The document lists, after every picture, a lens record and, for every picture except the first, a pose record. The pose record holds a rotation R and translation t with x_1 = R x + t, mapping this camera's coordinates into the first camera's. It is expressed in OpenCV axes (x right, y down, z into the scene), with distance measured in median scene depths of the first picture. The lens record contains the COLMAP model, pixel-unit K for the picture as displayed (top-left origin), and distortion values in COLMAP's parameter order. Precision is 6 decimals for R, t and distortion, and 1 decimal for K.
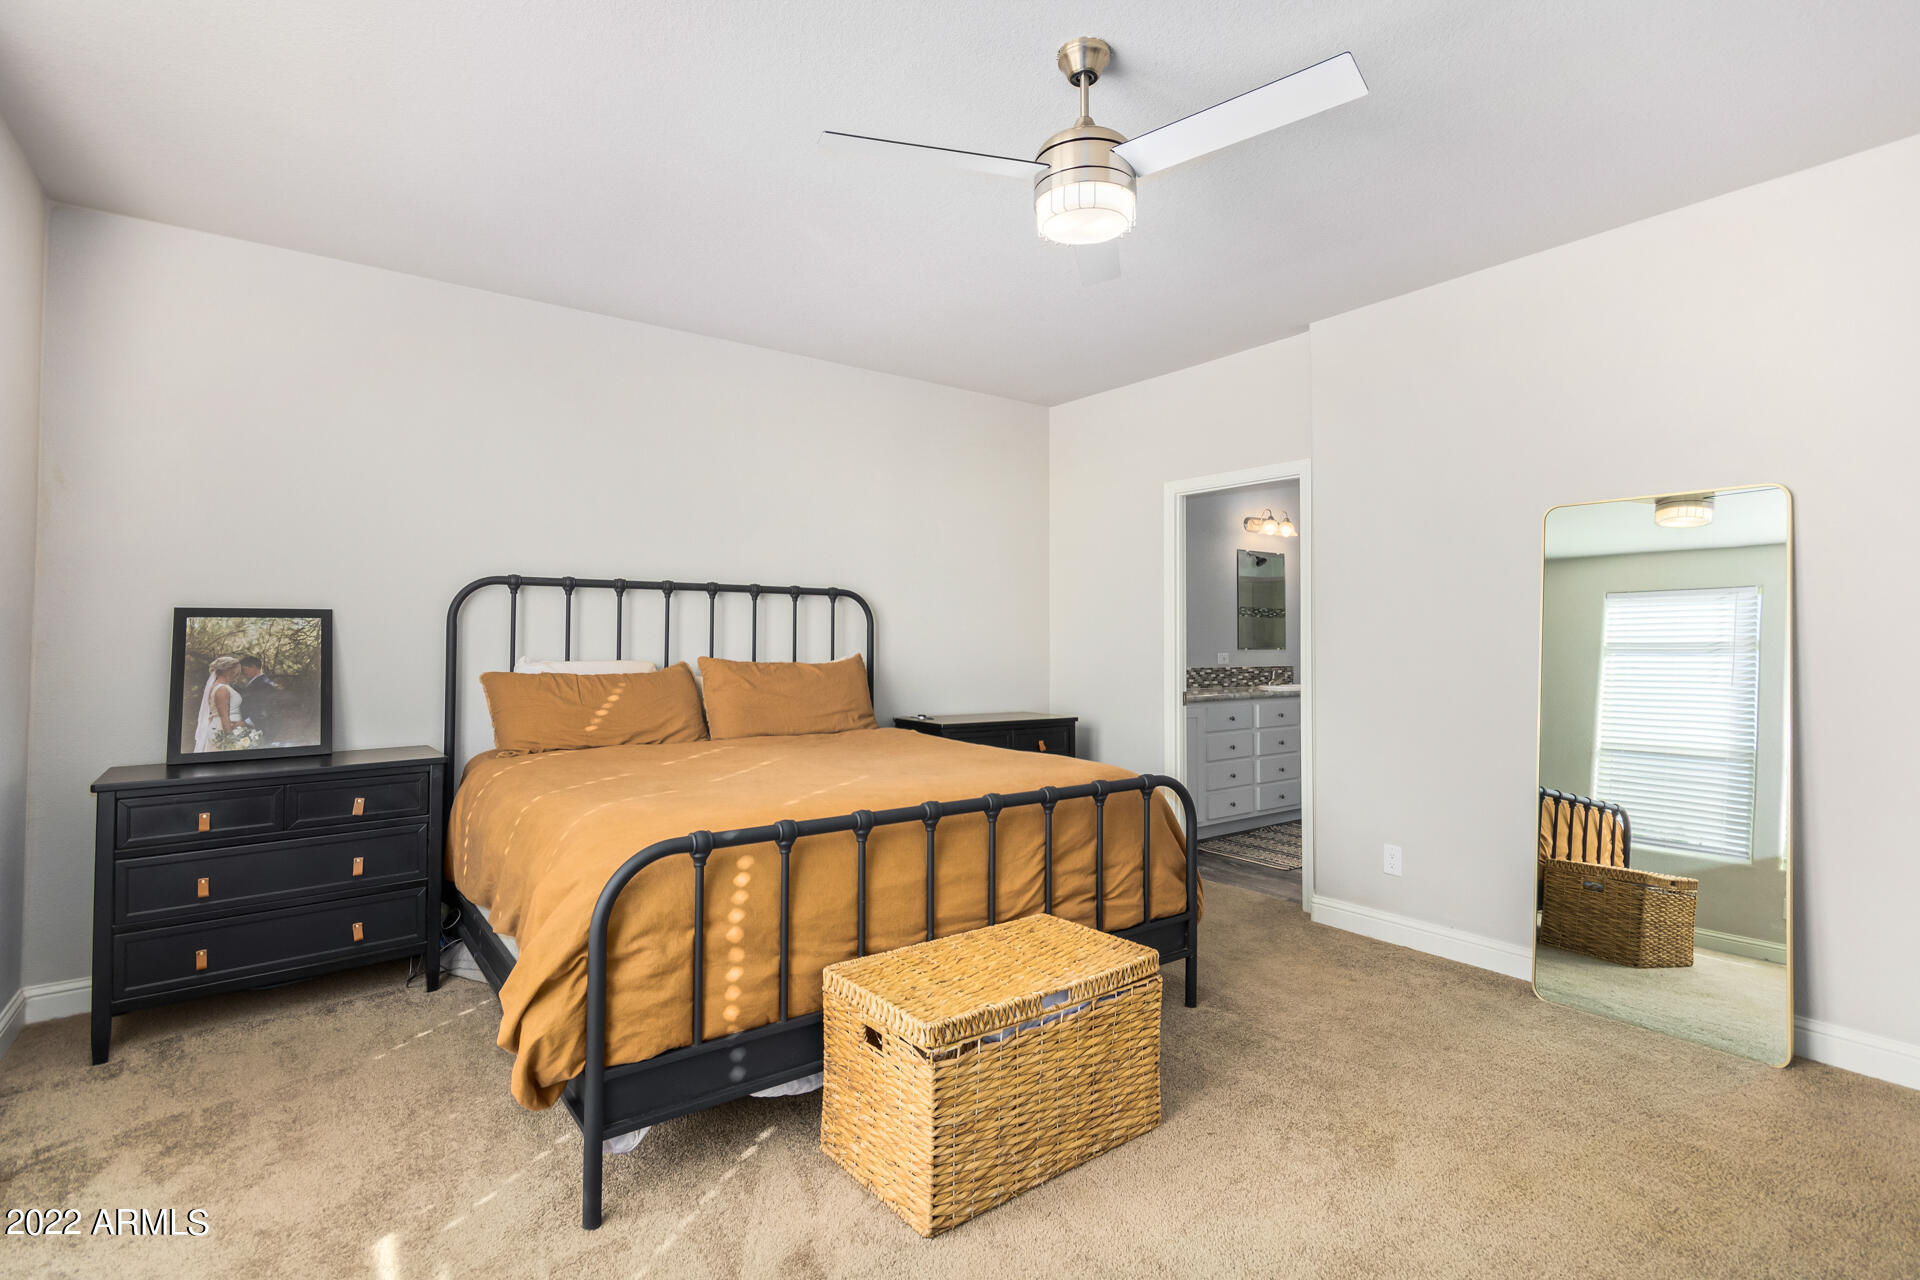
lens RADIAL K [[898.5, 0, 957.2], [0, 898.5, 615.1], [0, 0, 1]] dist [-0.001081, 0.000208]
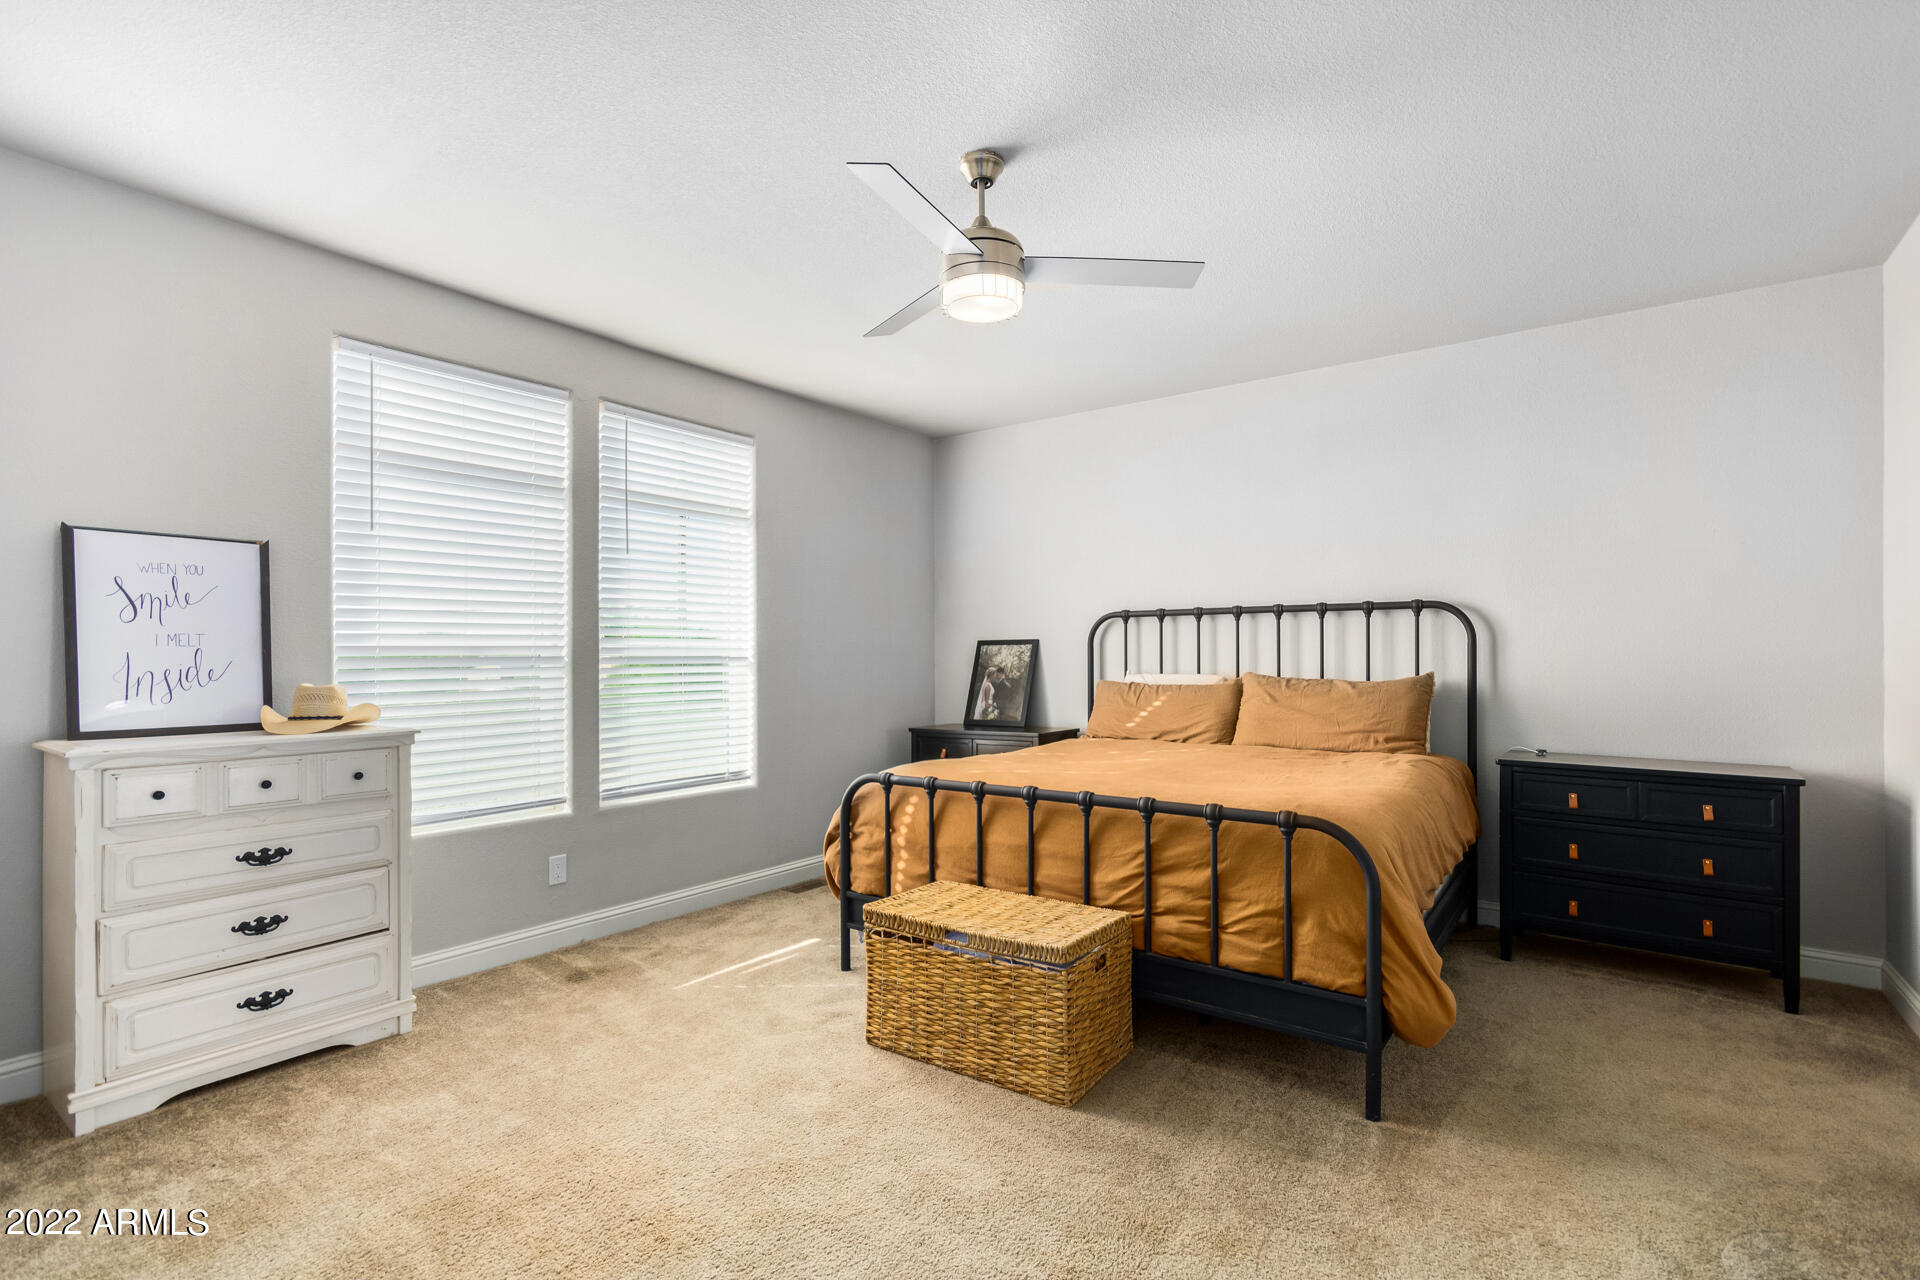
lens RADIAL K [[891.3, 0, 955.0], [0, 891.3, 658.7], [0, 0, 1]] dist [0.001786, -0.000393]
pose [[0.306865, -0.000324, -0.951753, 0.894282], [0.029189, 0.999533, 0.009070, 0.011615], [0.951305, -0.030564, 0.306731, 0.416215]]
